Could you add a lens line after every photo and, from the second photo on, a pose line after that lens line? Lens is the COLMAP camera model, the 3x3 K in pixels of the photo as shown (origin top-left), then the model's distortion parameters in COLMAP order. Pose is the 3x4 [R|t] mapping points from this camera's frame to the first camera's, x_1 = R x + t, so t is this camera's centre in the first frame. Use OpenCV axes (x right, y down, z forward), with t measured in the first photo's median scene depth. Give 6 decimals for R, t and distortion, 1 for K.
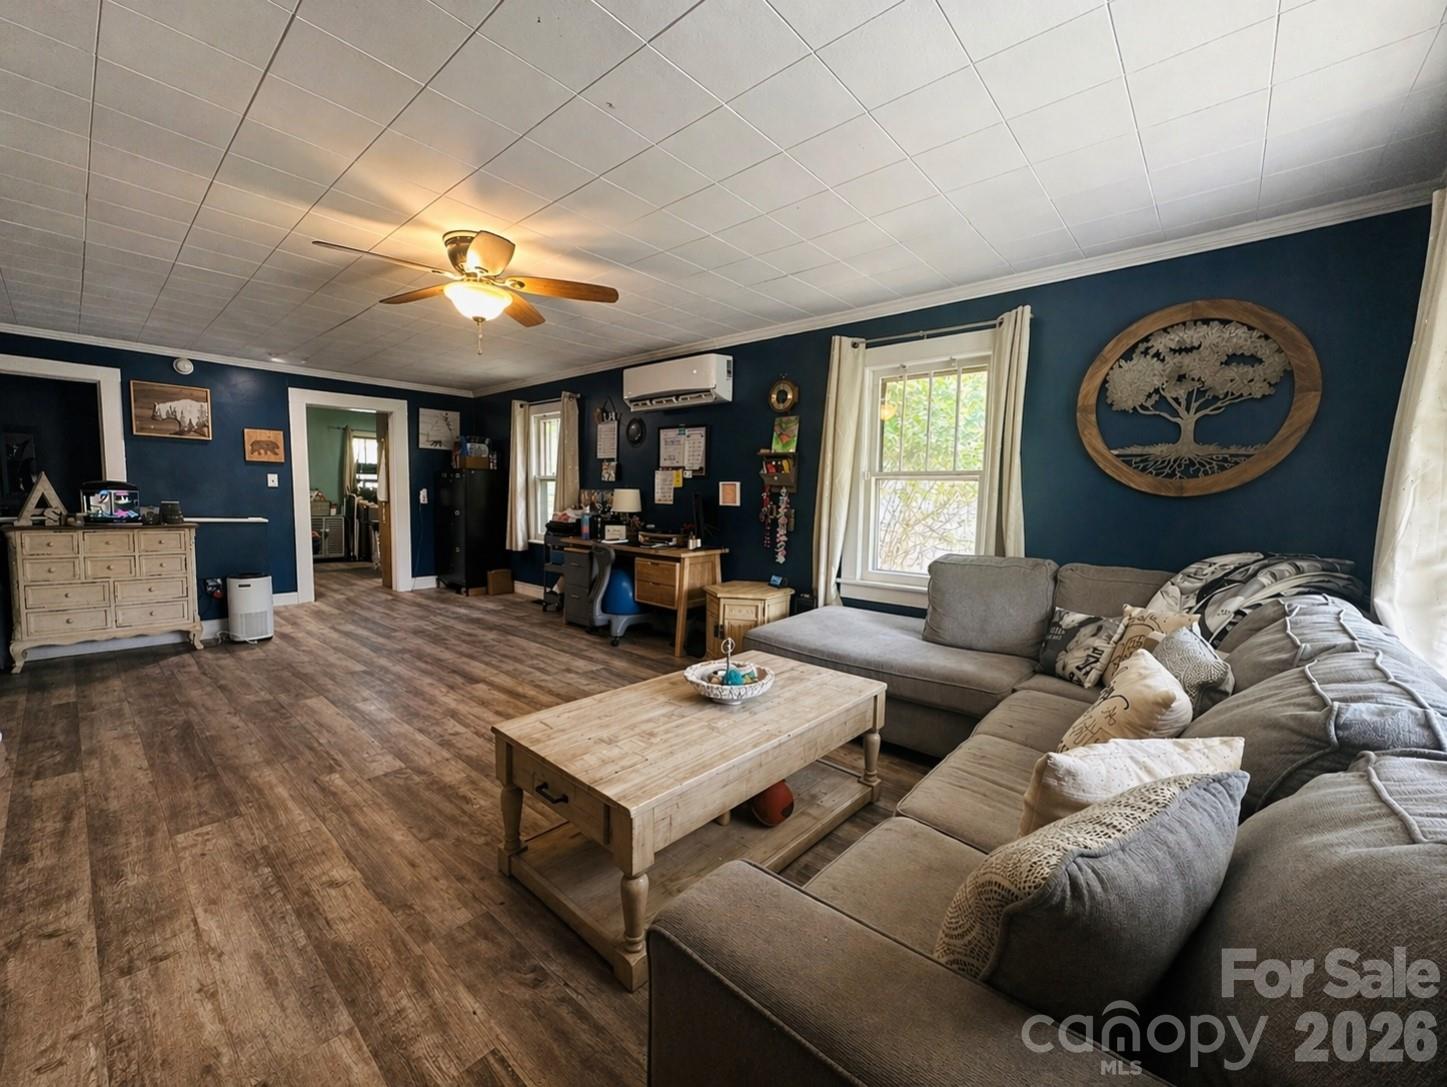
lens RADIAL K [[576.3, 0, 727.6], [0, 576.3, 547.6], [0, 0, 1]] dist [0.002433, 0.000129]
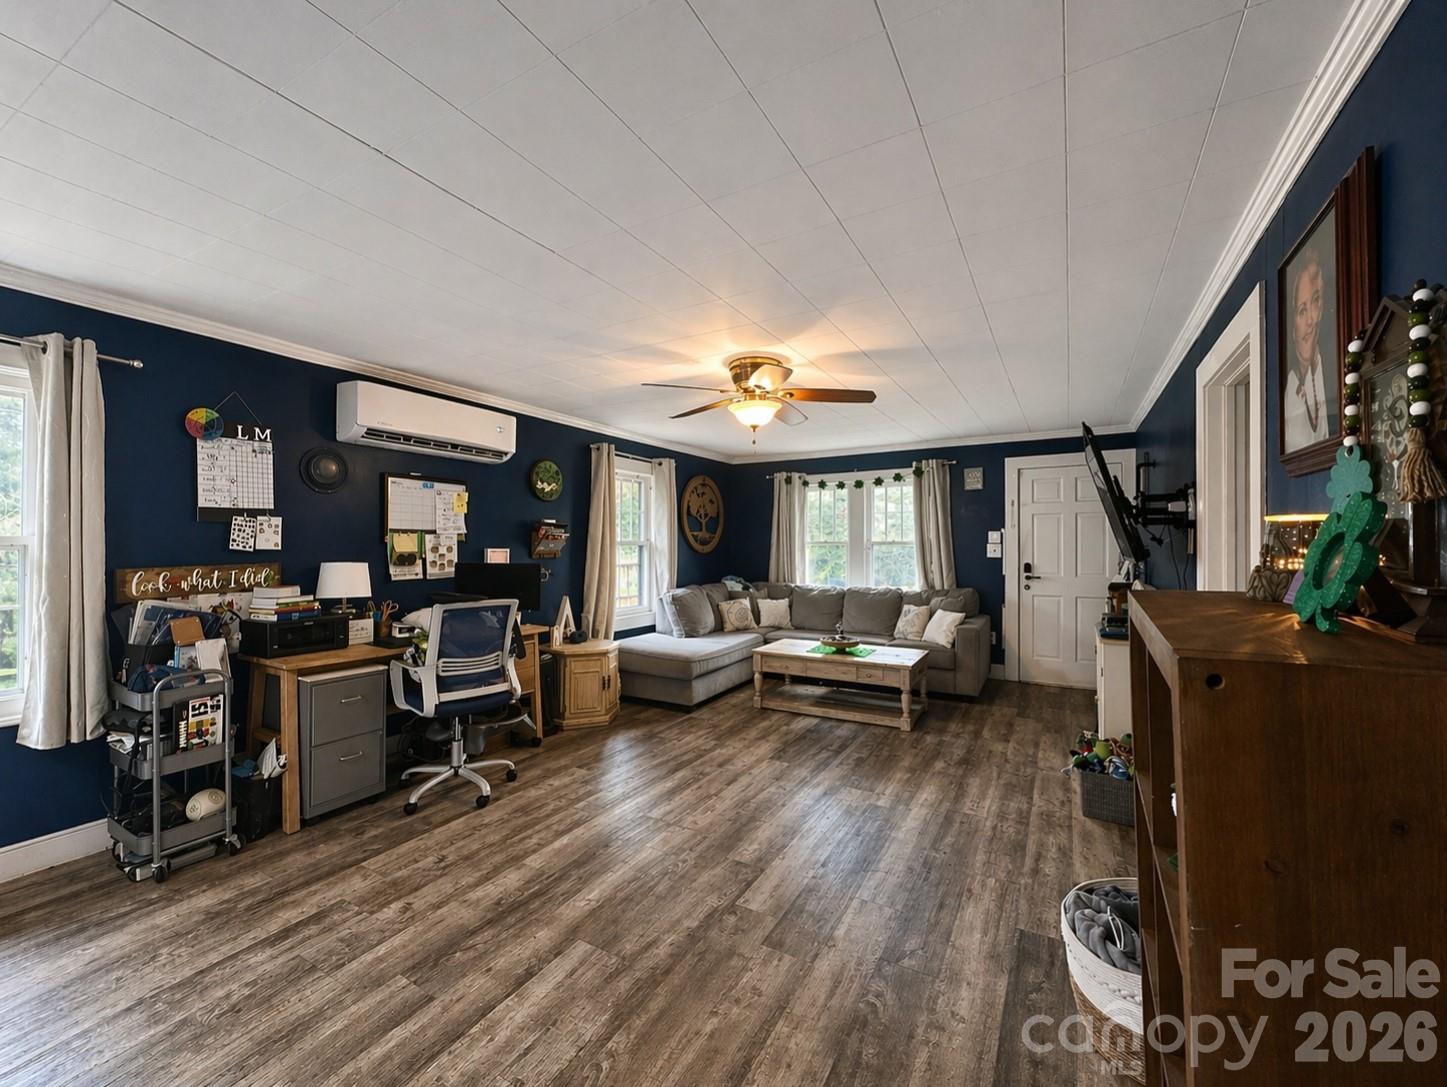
lens RADIAL K [[576.3, 0, 727.7], [0, 576.3, 540.9], [0, 0, 1]] dist [0.002433, 0.000129]
pose [[-0.175795, -0.021717, 0.984187, -1.055705], [0.077632, 0.996337, 0.035852, -0.141554], [-0.981361, 0.082707, -0.173465, 0.855187]]
